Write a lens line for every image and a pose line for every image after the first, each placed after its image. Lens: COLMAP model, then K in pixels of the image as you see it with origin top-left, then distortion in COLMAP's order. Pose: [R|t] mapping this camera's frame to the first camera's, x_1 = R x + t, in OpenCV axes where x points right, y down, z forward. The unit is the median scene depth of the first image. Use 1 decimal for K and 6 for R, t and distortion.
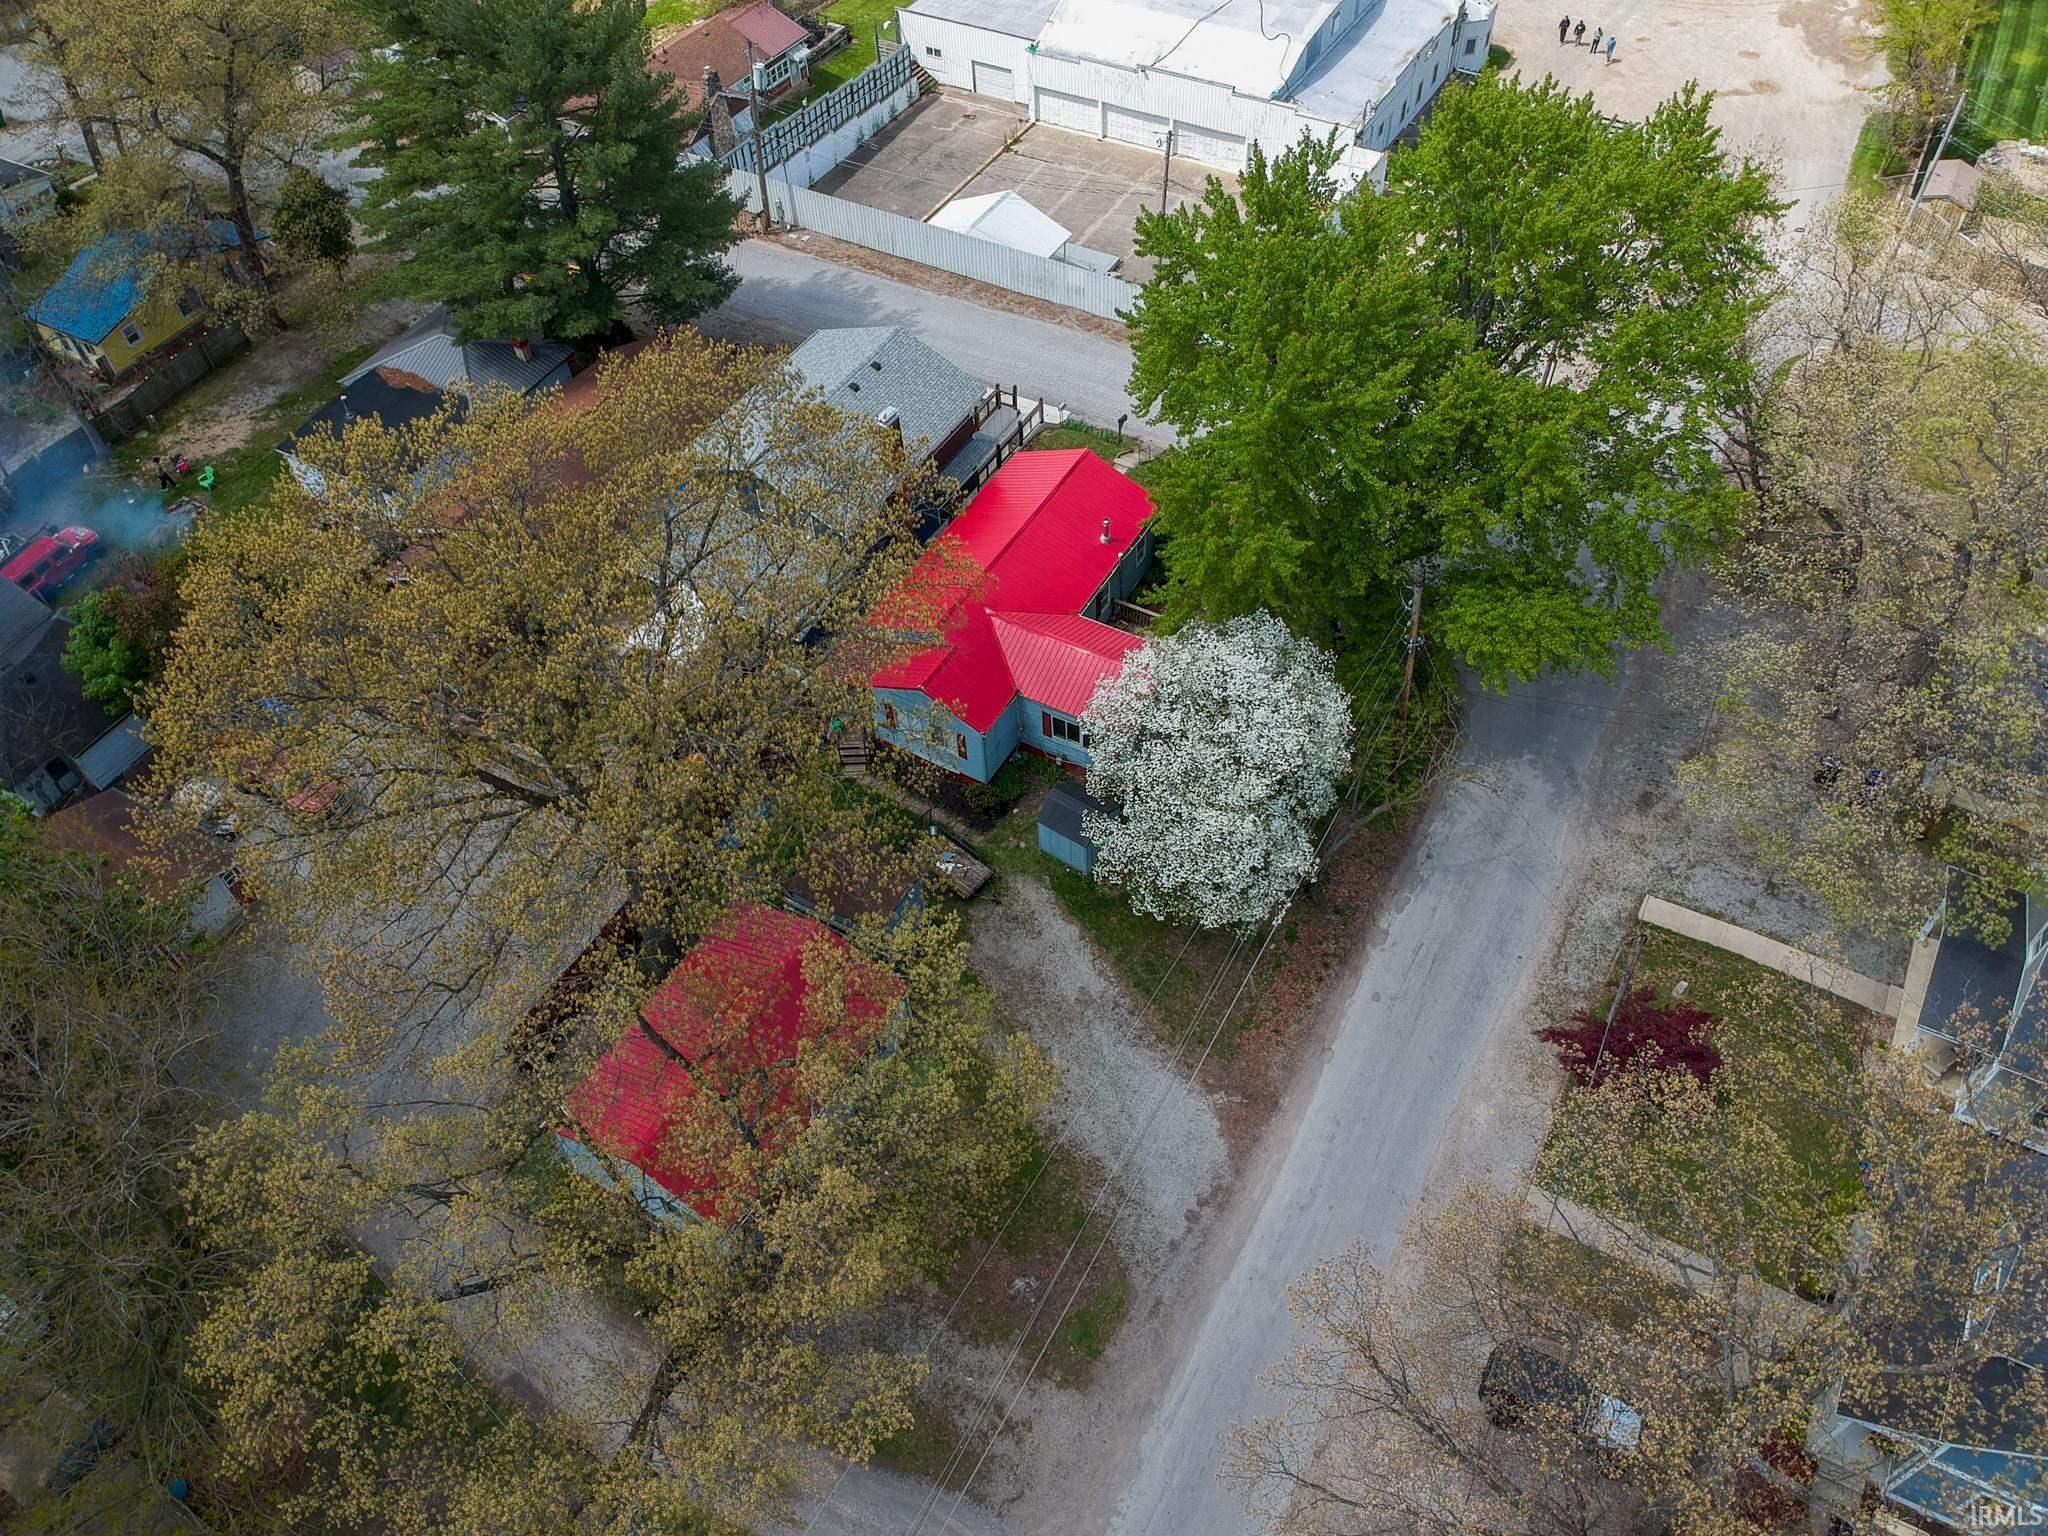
lens RADIAL K [[1517.1, 0, 1024.0], [0, 1517.1, 768.0], [0, 0, 1]] dist [0.080257, -0.148880]
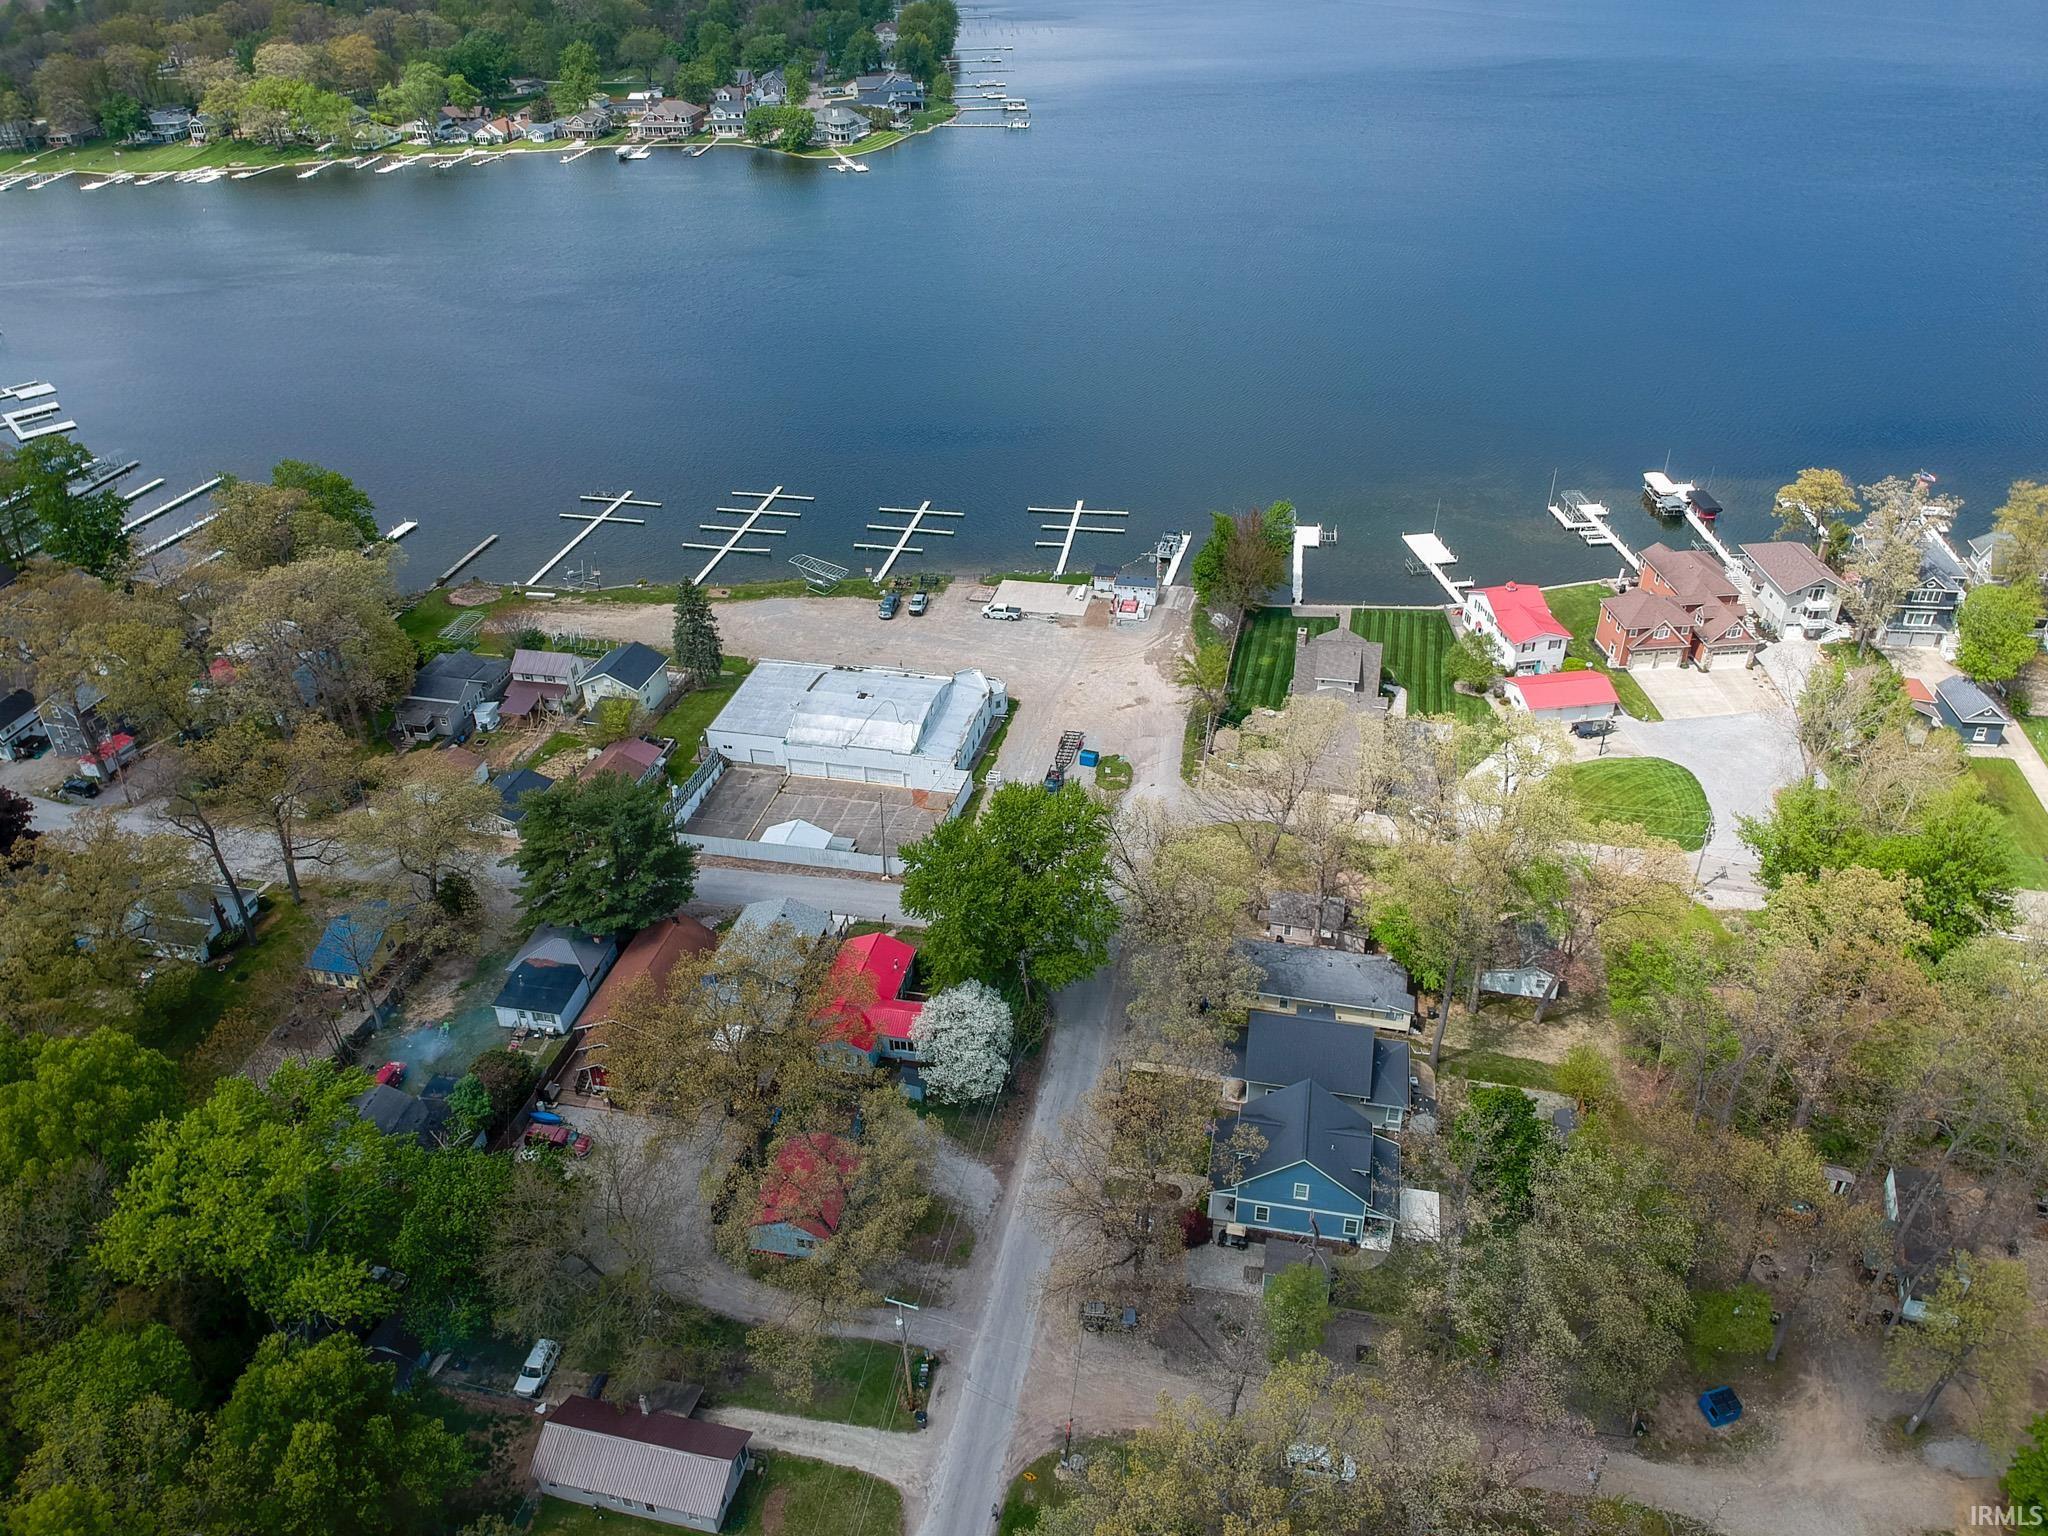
lens RADIAL K [[1539.2, 0, 1031.9], [0, 1539.2, 750.3], [0, 0, 1]] dist [0.182958, -0.414622]
pose [[0.954846, -0.151203, 0.255748, -0.362306], [0.221757, 0.935577, -0.274807, 0.282921], [-0.197720, 0.319112, 0.926862, -1.626058]]
